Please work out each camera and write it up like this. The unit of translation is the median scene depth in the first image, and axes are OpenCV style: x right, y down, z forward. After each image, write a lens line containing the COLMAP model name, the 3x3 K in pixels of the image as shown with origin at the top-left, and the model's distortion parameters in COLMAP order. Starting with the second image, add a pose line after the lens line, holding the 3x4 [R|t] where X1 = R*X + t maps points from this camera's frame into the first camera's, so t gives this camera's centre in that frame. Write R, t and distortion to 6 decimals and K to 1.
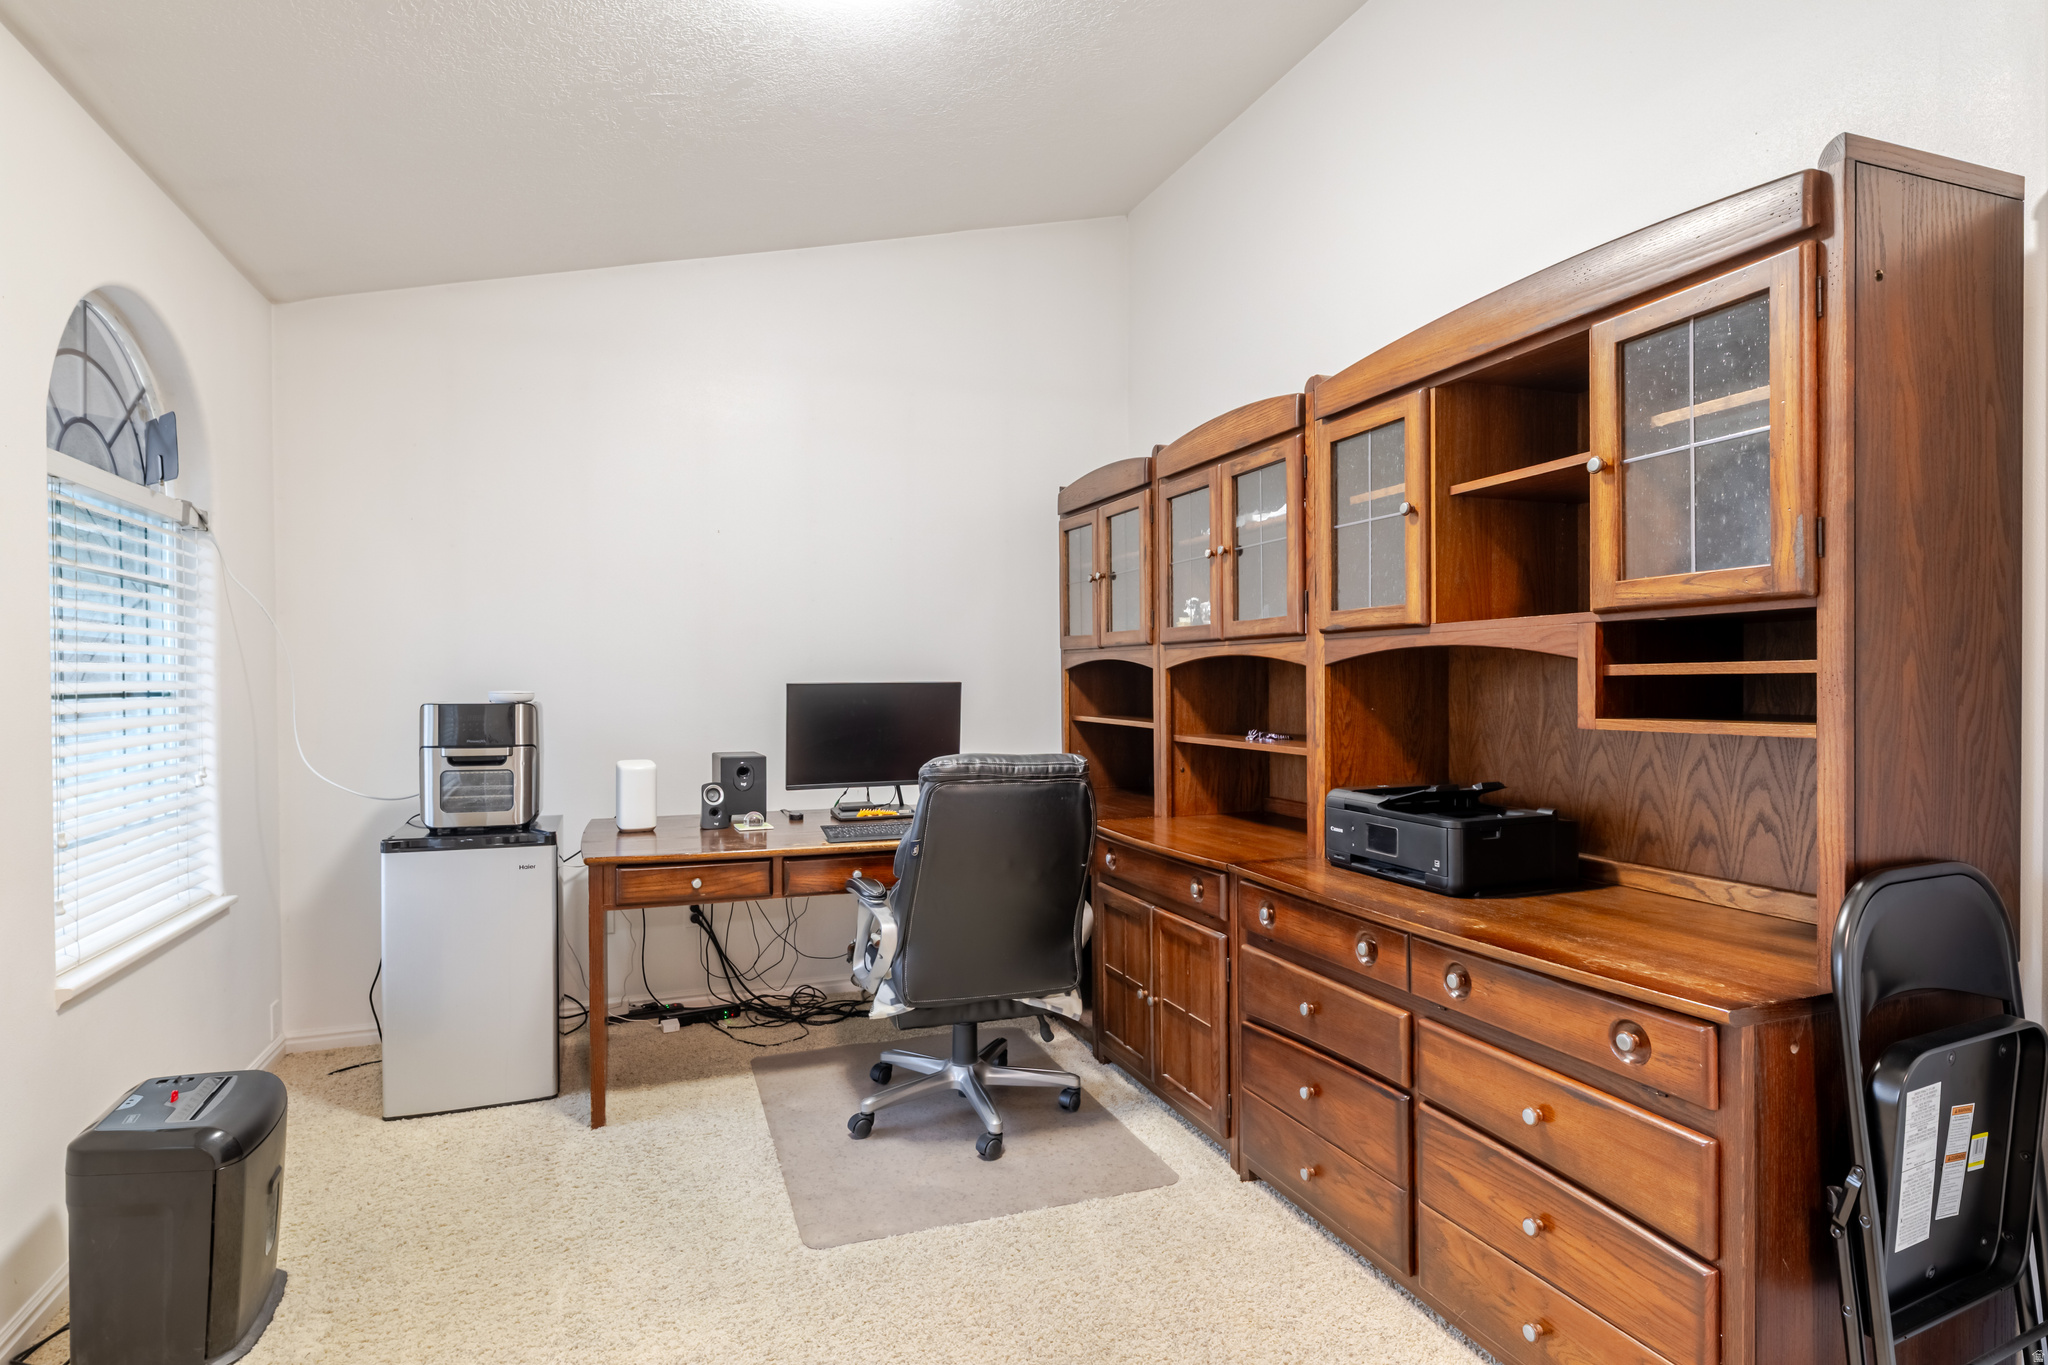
lens RADIAL K [[1071.1, 0, 1027.5], [0, 1071.1, 674.1], [0, 0, 1]] dist [0.000248, -0.000137]
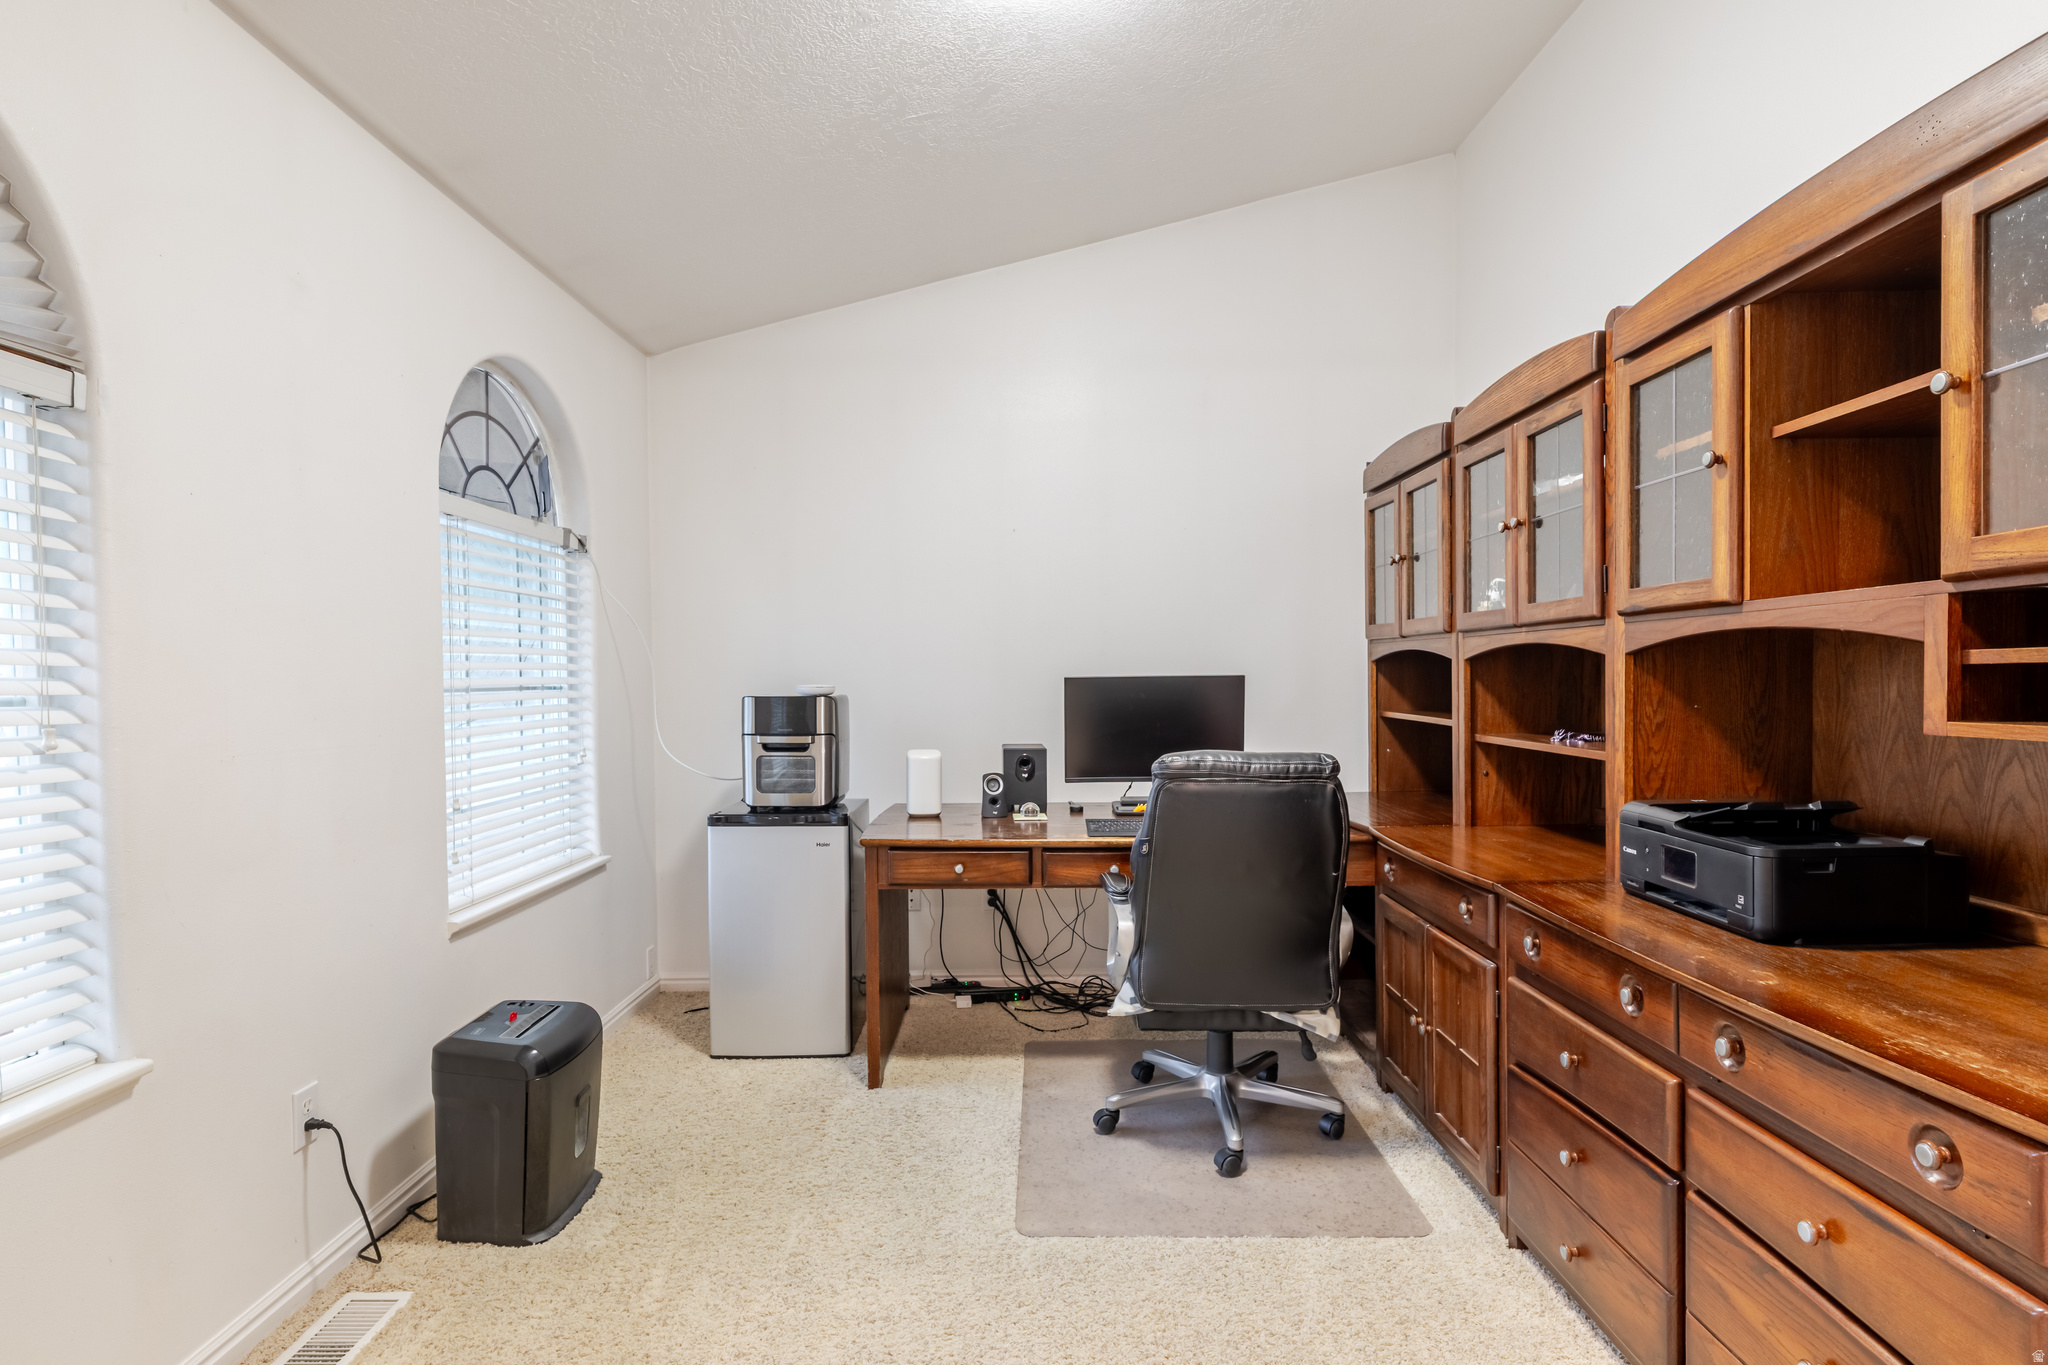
lens RADIAL K [[1076.7, 0, 1024.0], [0, 1076.7, 682.5], [0, 0, 1]] dist [0.001498, -0.001305]
pose [[0.934872, -0.001508, -0.354981, 0.140124], [0.006631, 0.999891, 0.013215, -0.000085], [0.354923, -0.014708, 0.934780, 0.046897]]
